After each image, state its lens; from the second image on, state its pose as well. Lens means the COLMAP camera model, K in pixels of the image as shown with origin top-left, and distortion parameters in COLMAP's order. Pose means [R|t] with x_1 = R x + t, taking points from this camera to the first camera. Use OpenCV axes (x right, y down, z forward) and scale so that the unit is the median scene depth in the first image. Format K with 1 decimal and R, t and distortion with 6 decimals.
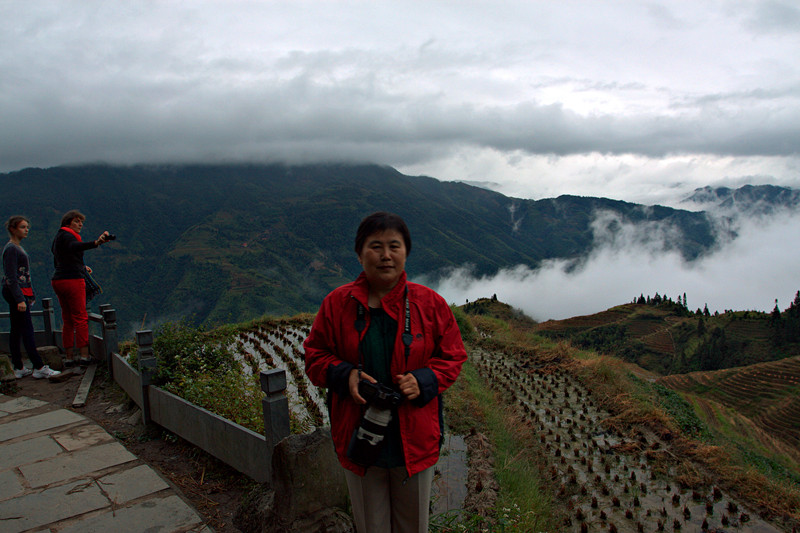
lens RADIAL K [[617.6, 0, 398.0], [0, 617.6, 266.2], [0, 0, 1]] dist [-0.085584, 0.050472]
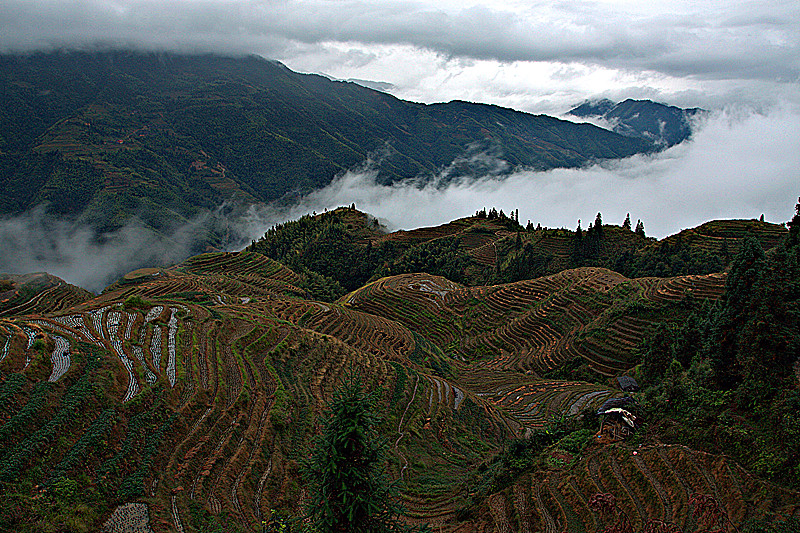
lens RADIAL K [[617.6, 0, 397.6], [0, 617.6, 267.6], [0, 0, 1]] dist [-0.085584, 0.050472]
pose [[0.986144, 0.004102, 0.165840, 0.079333], [-0.030965, 0.986676, 0.159723, -0.022823], [-0.162975, -0.162645, 0.973132, -0.057553]]
